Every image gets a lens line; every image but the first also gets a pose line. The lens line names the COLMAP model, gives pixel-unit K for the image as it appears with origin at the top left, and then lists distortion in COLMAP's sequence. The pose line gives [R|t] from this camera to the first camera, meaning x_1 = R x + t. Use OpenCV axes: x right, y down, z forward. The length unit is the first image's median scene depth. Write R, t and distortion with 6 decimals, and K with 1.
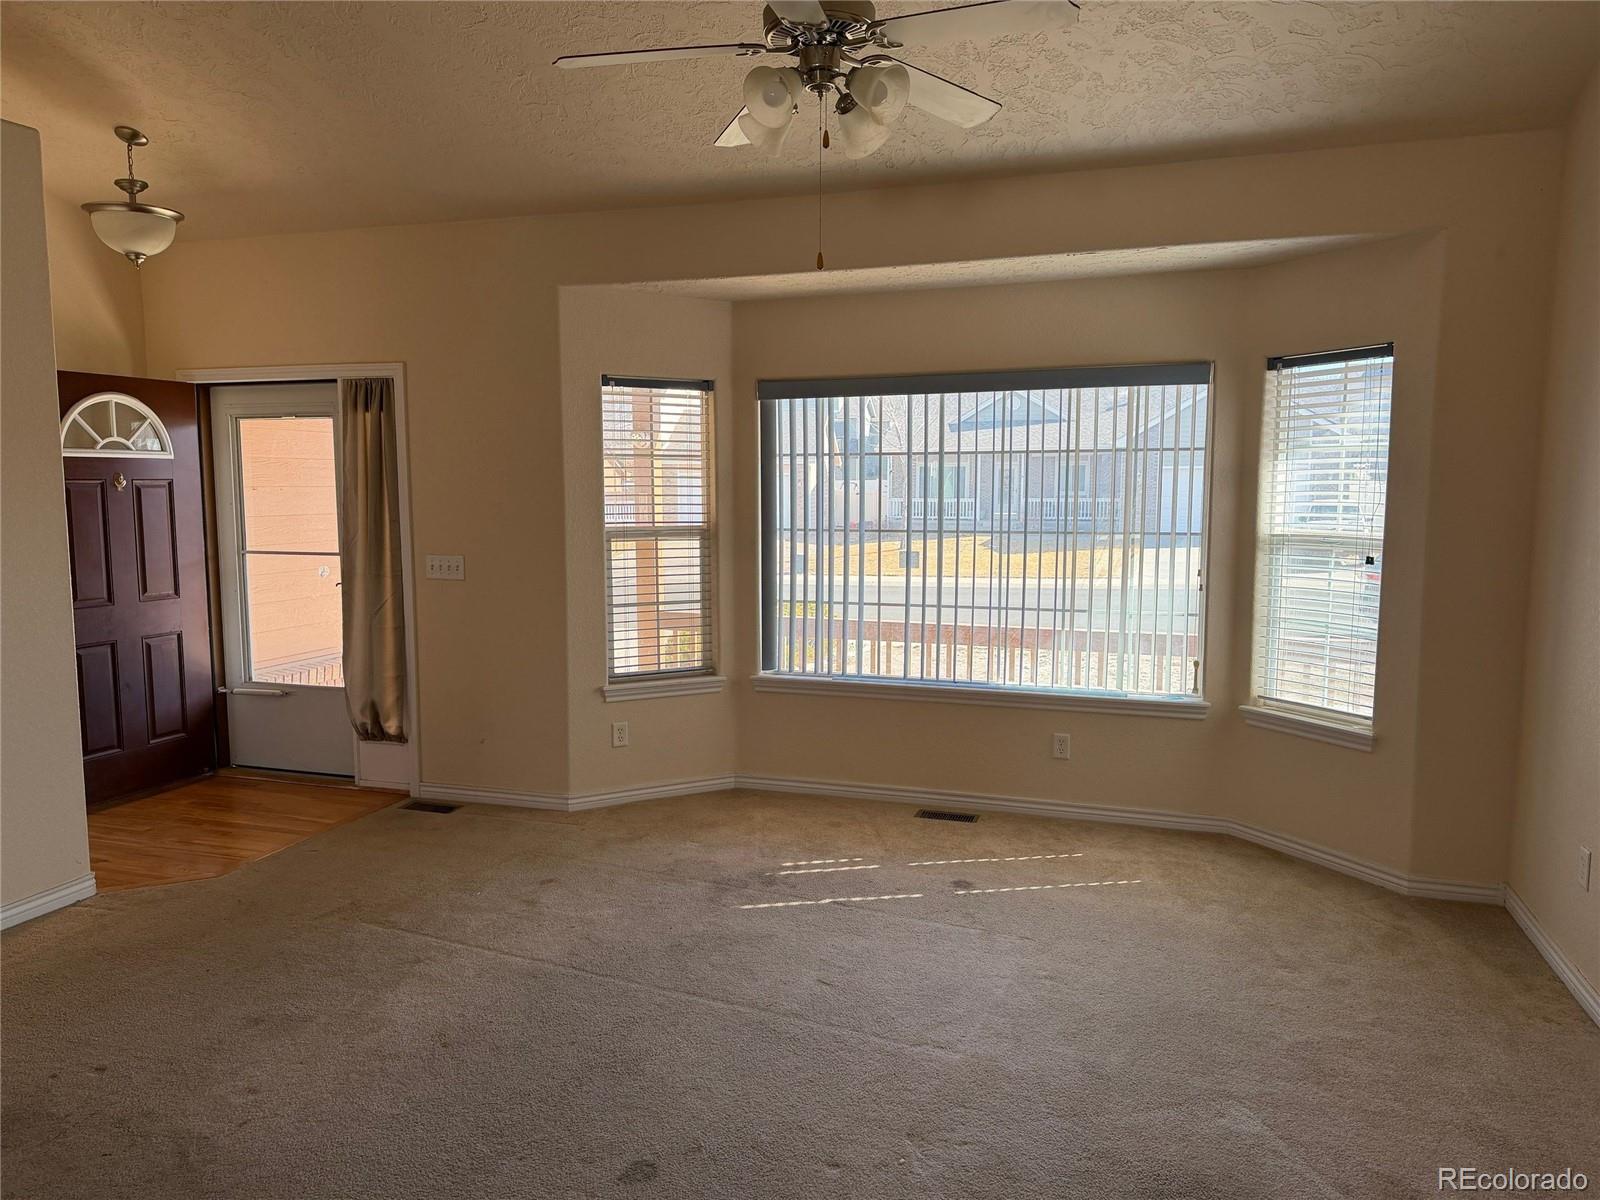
lens RADIAL K [[1114.3, 0, 811.5], [0, 1114.3, 595.0], [0, 0, 1]] dist [0.055064, -0.060369]
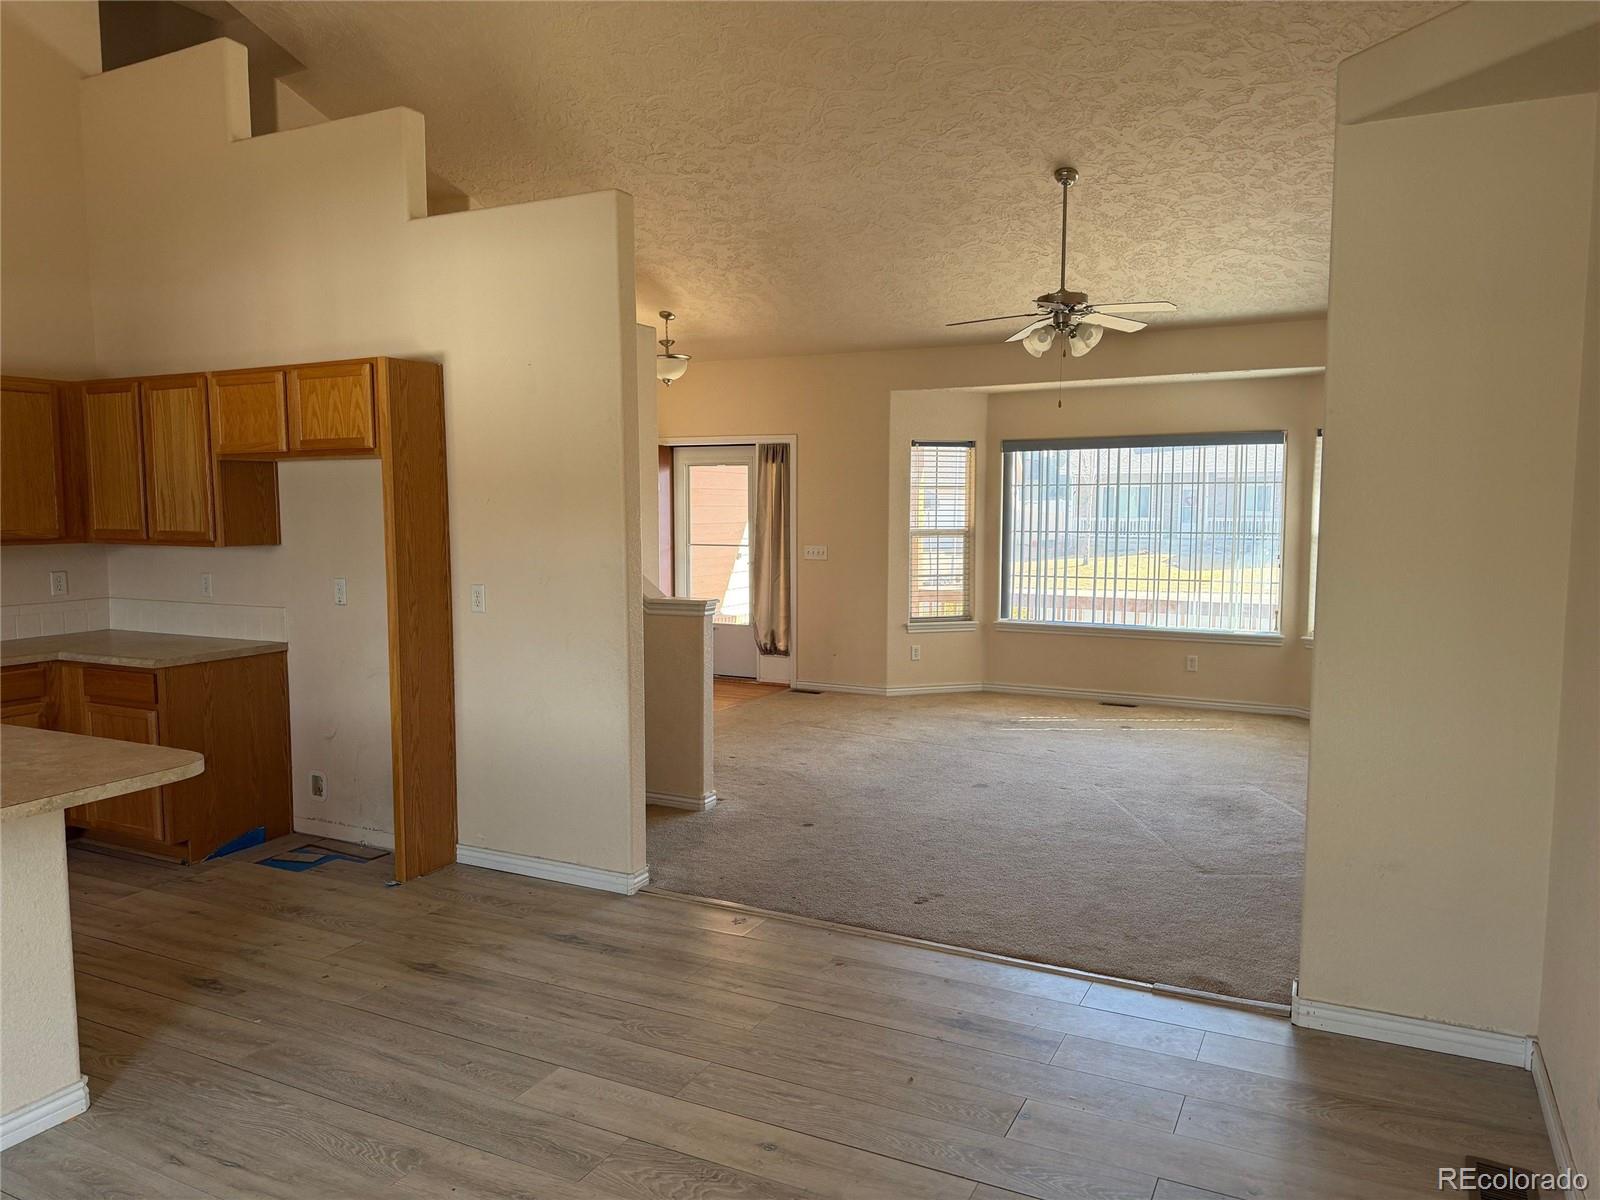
lens RADIAL K [[1114.3, 0, 795.1], [0, 1114.3, 599.1], [0, 0, 1]] dist [0.055064, -0.060369]
pose [[0.985405, 0.014987, -0.169564, -0.067857], [-0.017579, 0.999750, -0.013797, 0.070472], [0.169314, 0.016576, 0.985423, -0.682466]]
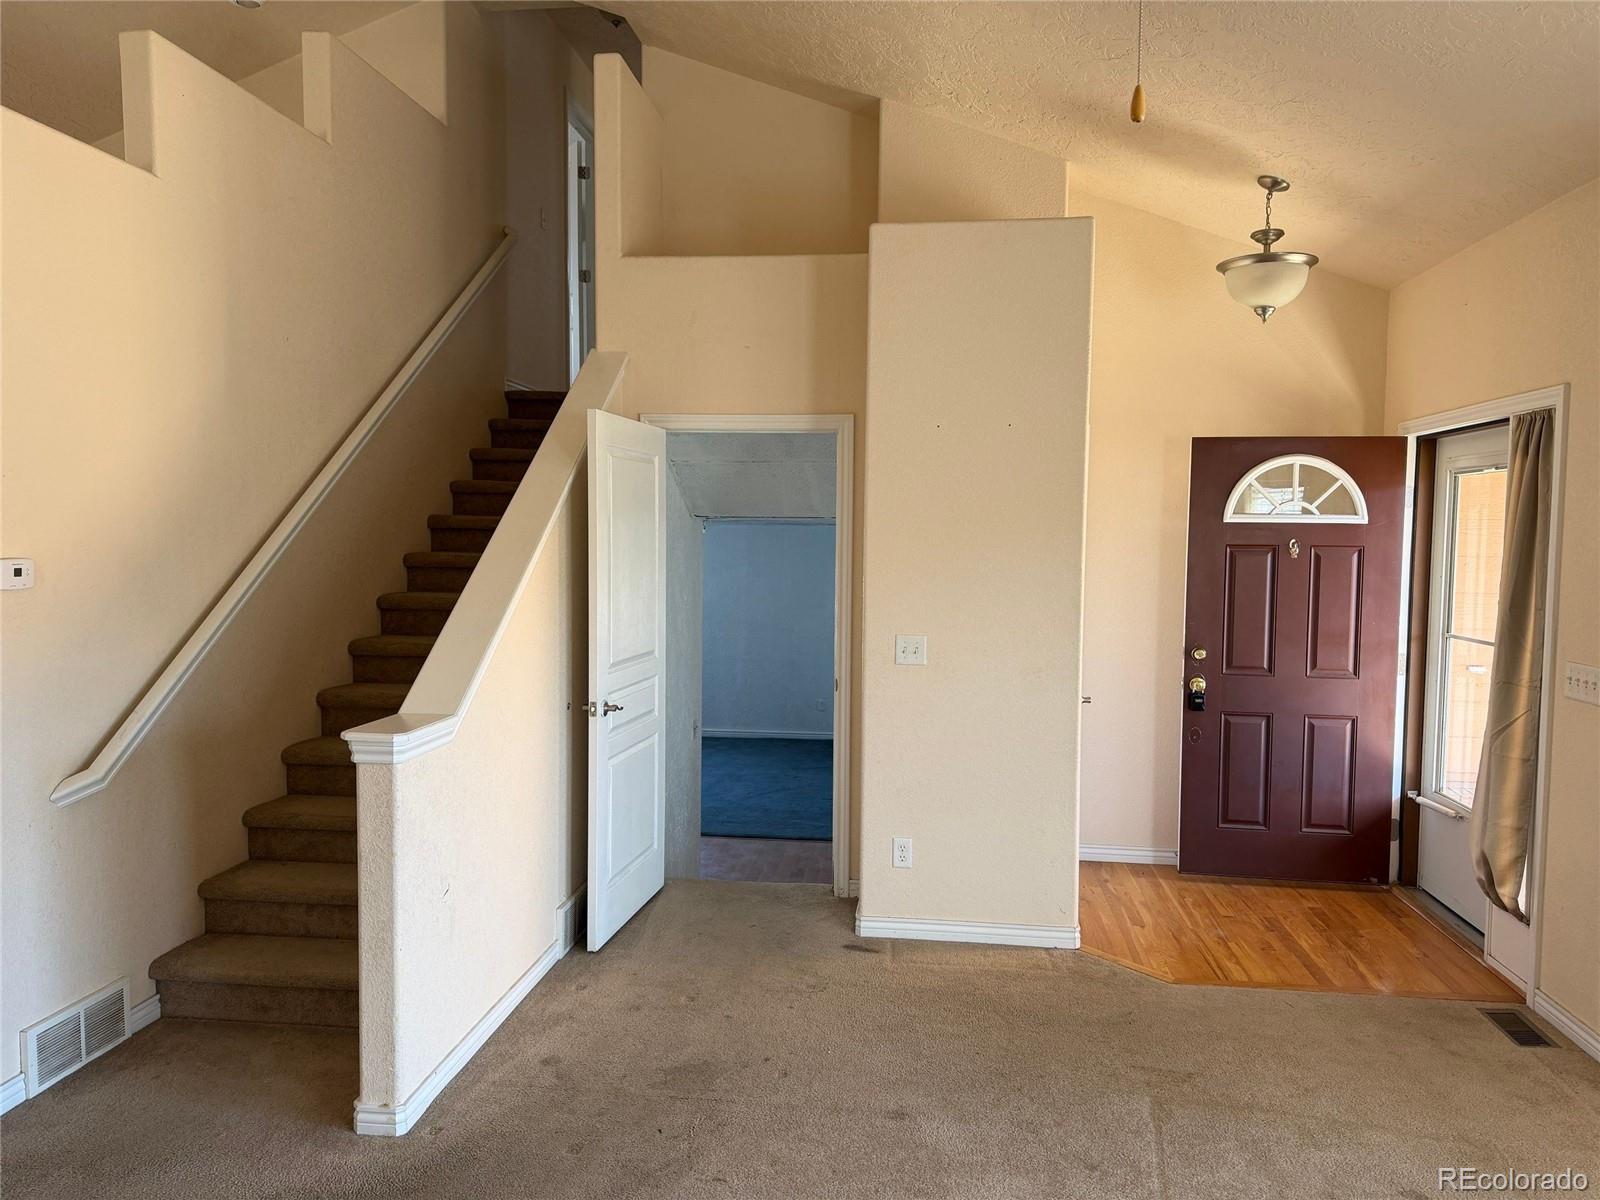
lens RADIAL K [[1114.3, 0, 786.1], [0, 1114.3, 597.0], [0, 0, 1]] dist [0.055064, -0.060369]
pose [[0.197037, 0.057616, -0.978702, 0.227796], [-0.112272, 0.993030, 0.035856, -0.045513], [0.973946, 0.102815, 0.202133, 0.395630]]
